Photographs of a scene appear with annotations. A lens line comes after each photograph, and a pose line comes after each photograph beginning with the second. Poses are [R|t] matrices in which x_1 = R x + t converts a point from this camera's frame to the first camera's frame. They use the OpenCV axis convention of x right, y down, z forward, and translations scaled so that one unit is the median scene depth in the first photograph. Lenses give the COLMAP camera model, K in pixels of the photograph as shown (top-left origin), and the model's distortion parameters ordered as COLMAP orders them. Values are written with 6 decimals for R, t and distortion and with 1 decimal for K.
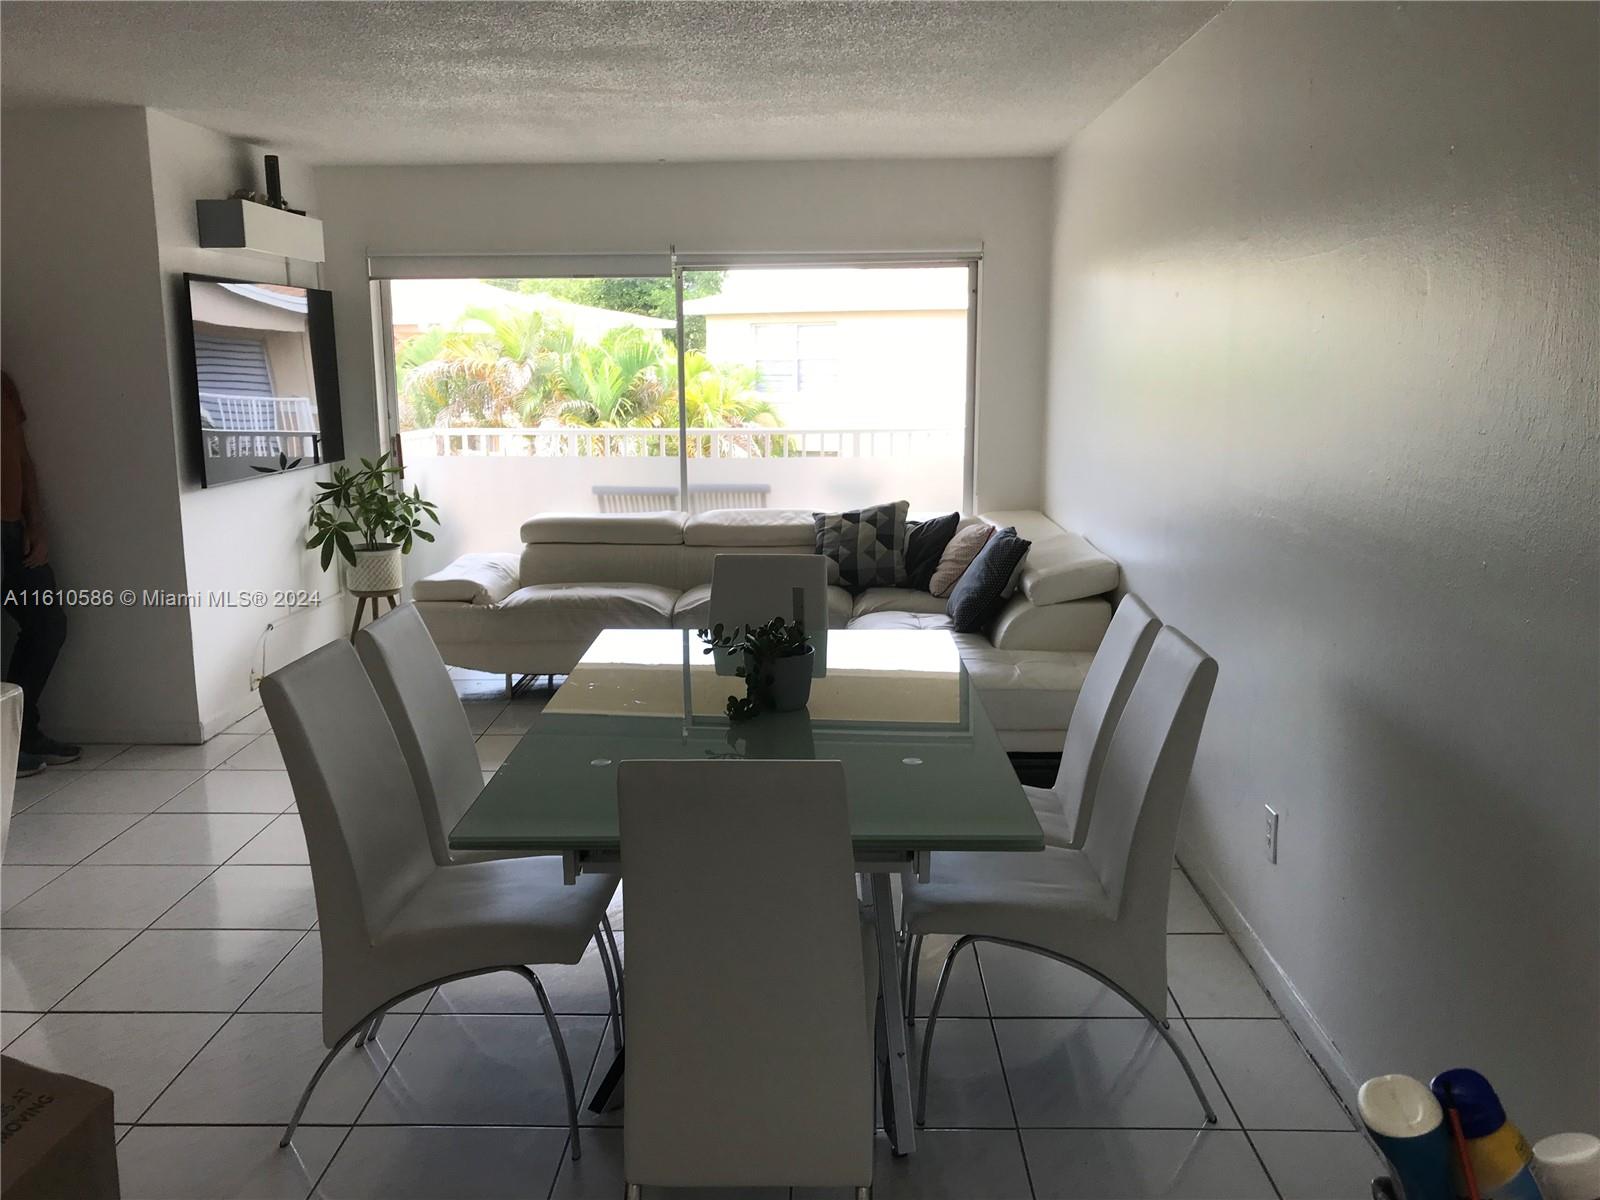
lens RADIAL K [[1309.4, 0, 799.5], [0, 1309.4, 602.2], [0, 0, 1]] dist [0.037933, -0.014442]
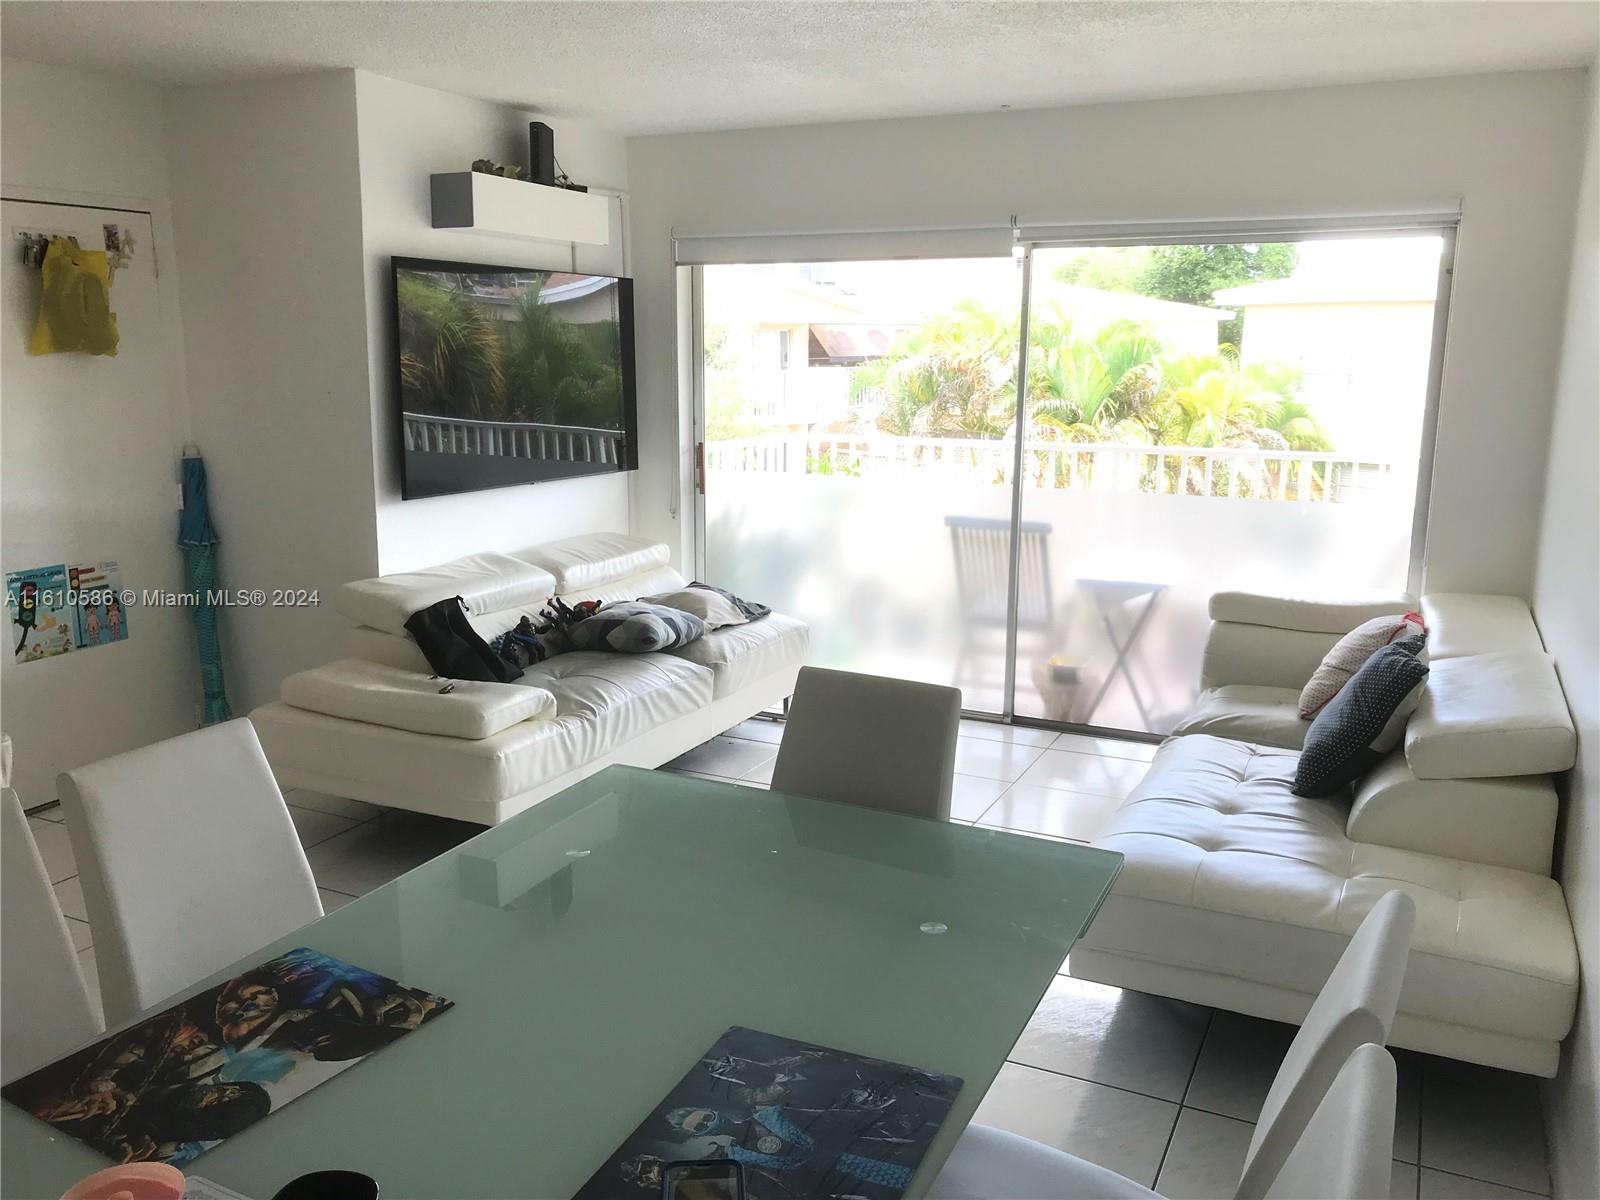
lens RADIAL K [[1309.4, 0, 800.4], [0, 1309.4, 596.1], [0, 0, 1]] dist [0.037933, -0.014442]
pose [[0.908945, 0.094233, -0.406126, 0.121383], [-0.093486, 0.995383, 0.021727, -0.051585], [0.406298, 0.018219, 0.913559, 0.235883]]
